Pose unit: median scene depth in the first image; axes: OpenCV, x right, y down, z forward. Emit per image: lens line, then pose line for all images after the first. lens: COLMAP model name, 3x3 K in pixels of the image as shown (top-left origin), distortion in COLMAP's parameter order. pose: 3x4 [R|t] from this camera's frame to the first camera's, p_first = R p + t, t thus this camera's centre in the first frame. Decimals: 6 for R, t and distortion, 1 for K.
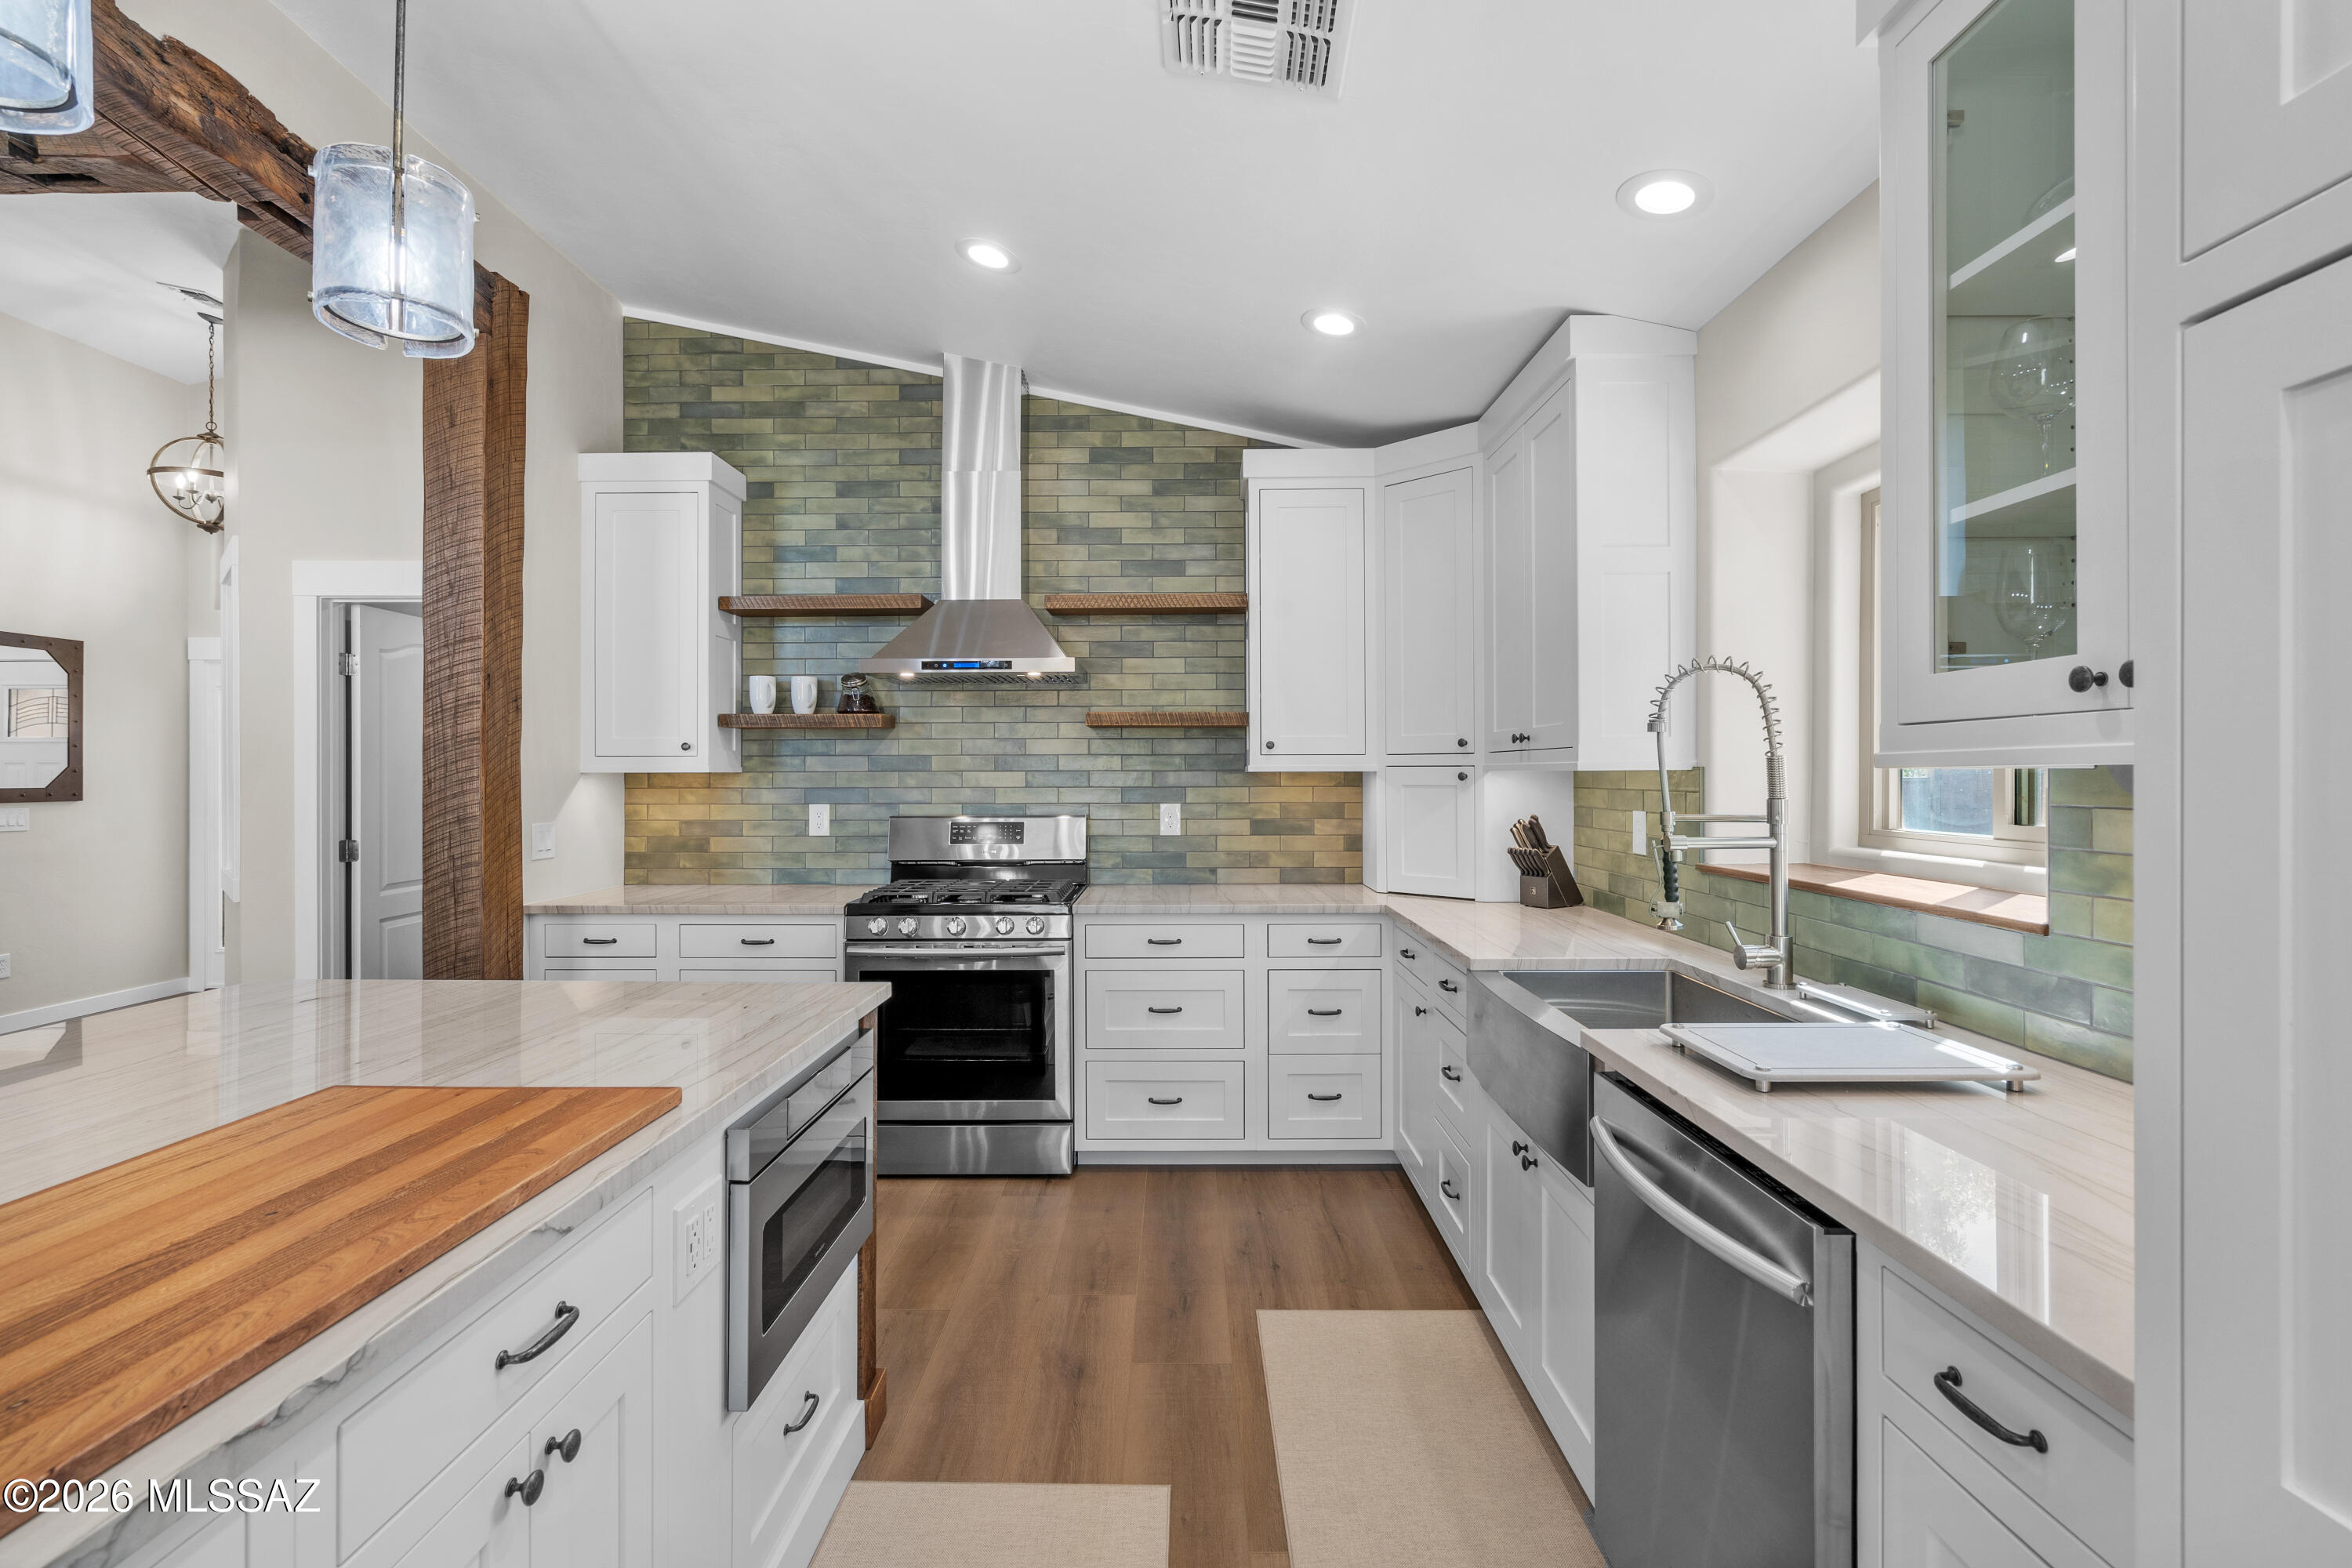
lens RADIAL K [[1064.5, 0, 1174.5], [0, 1064.5, 773.8], [0, 0, 1]] dist [0.000516, 0.000518]
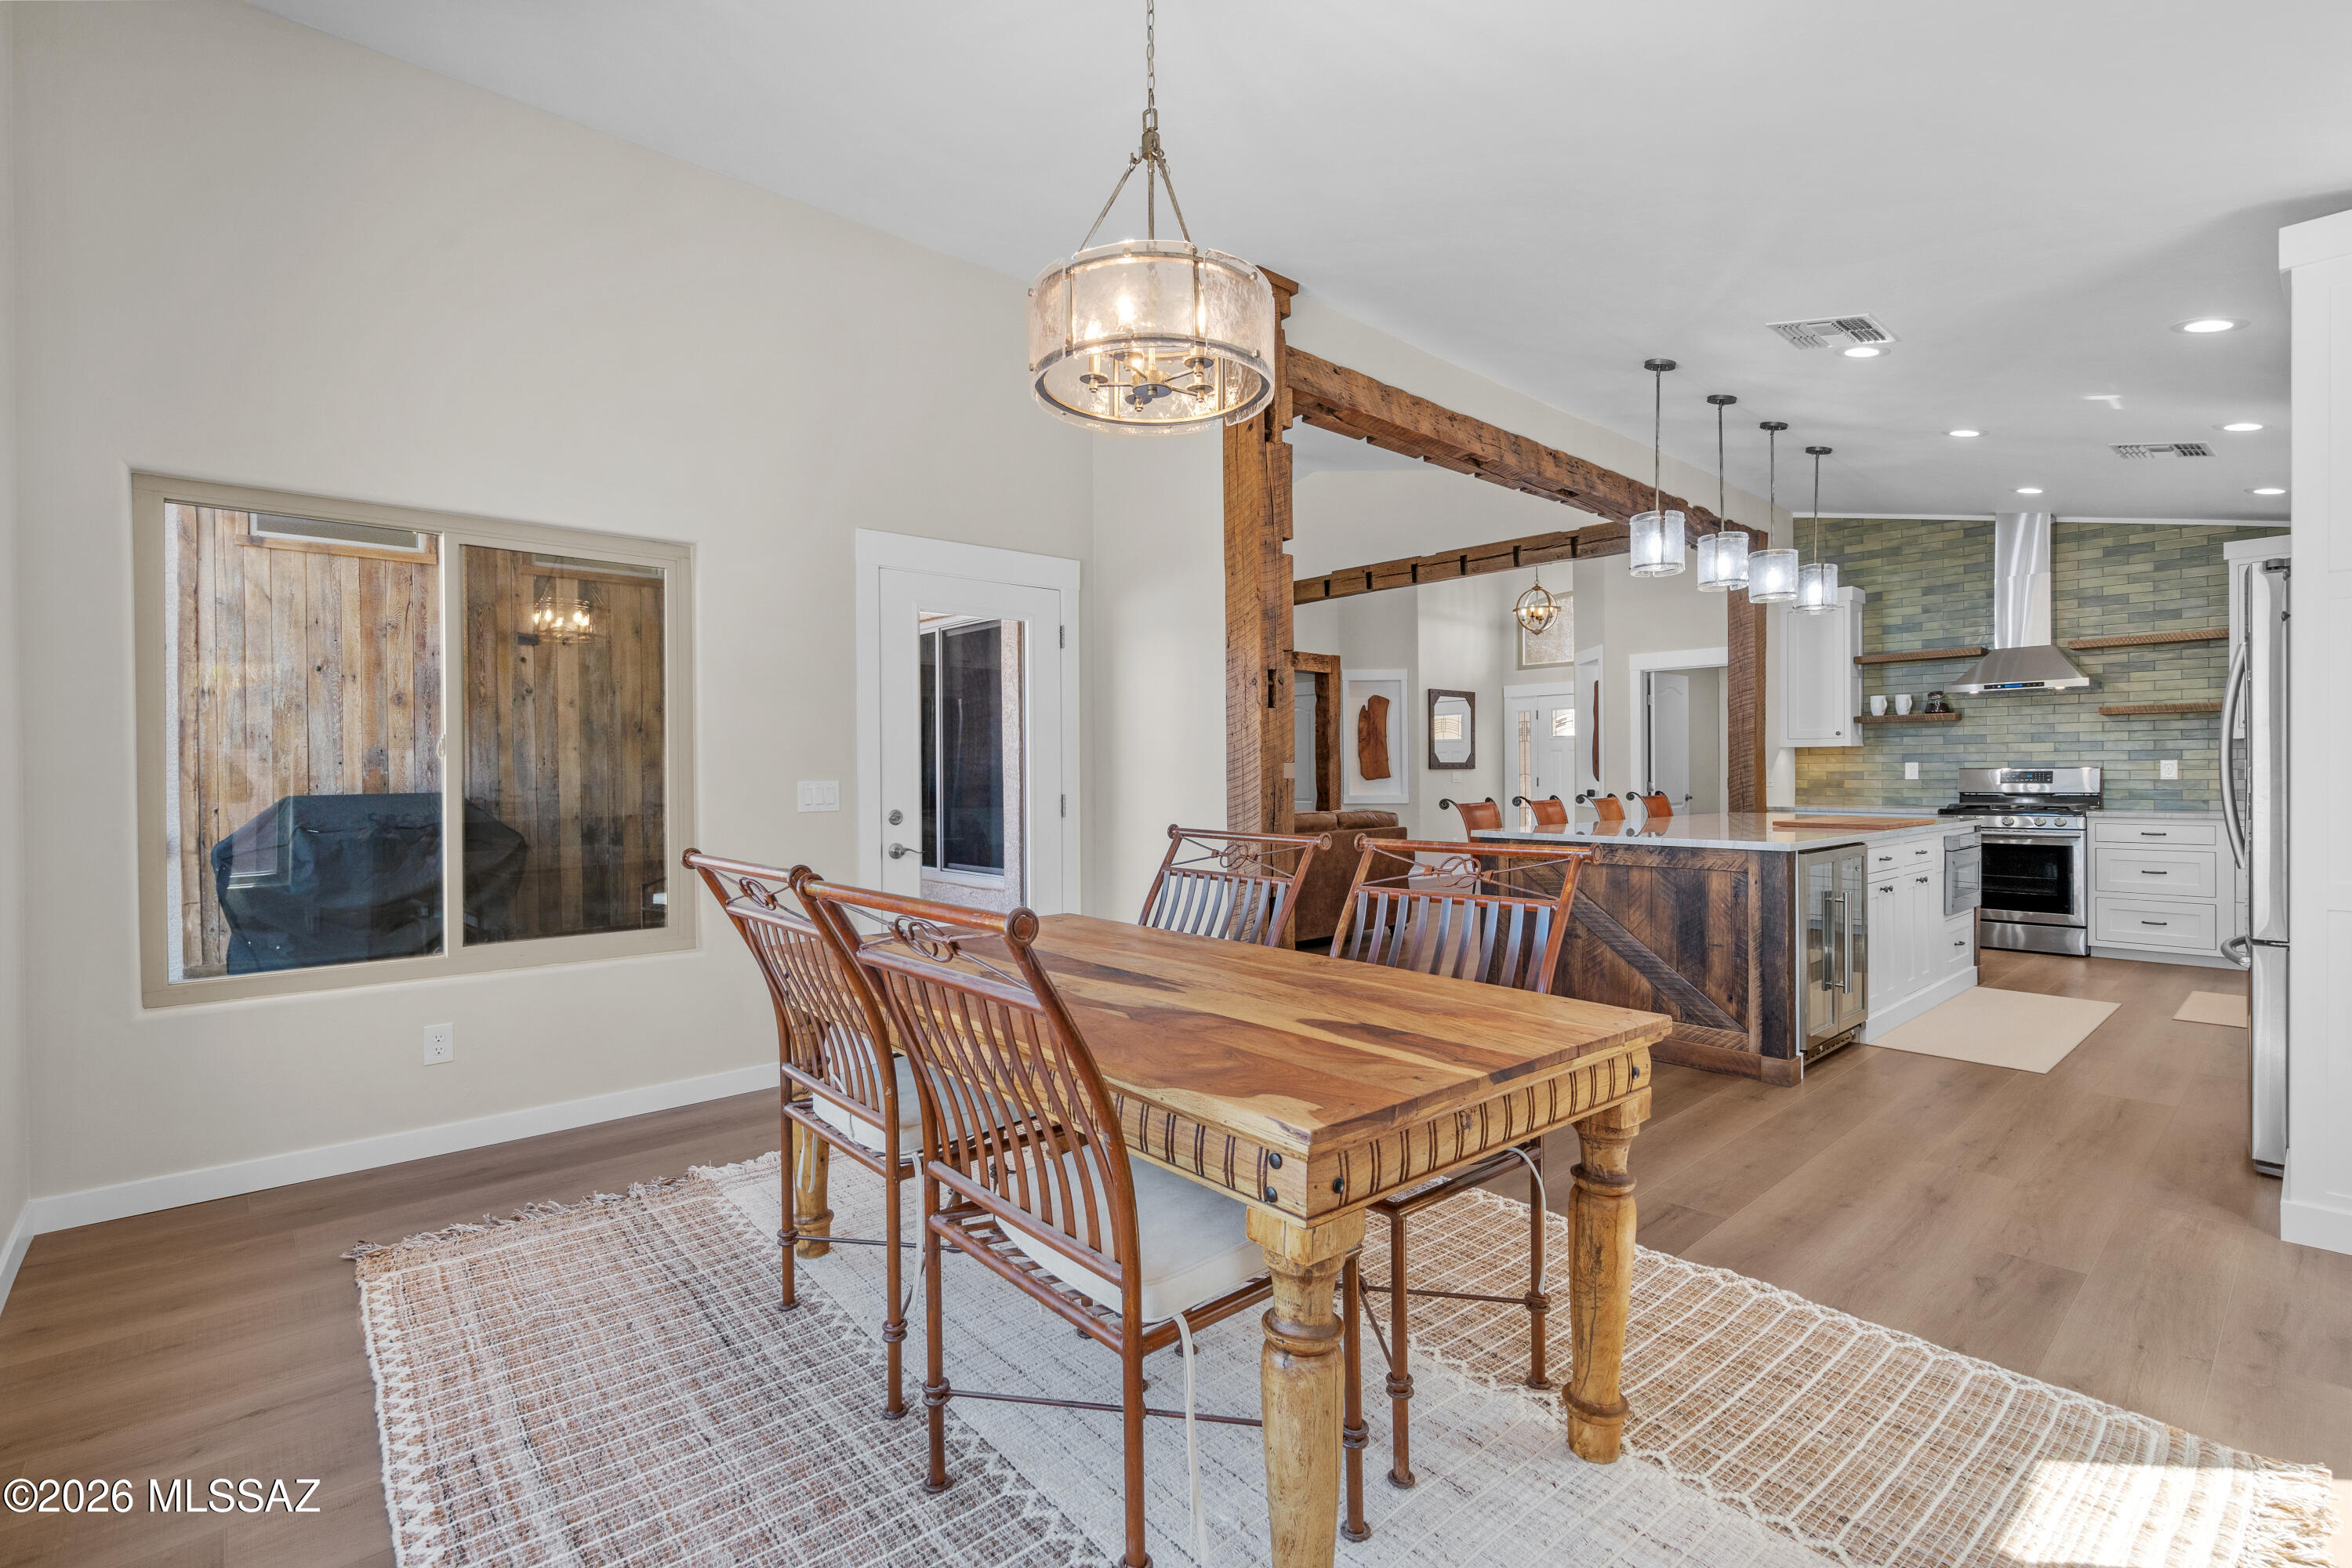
lens RADIAL K [[1064.5, 0, 1174.5], [0, 1064.5, 773.8], [0, 0, 1]] dist [0.000516, 0.000518]
pose [[0.672798, -0.000738, -0.739826, 0.176943], [0.005916, 0.999973, 0.004383, 0.032723], [0.739802, -0.007326, 0.672784, -1.210550]]
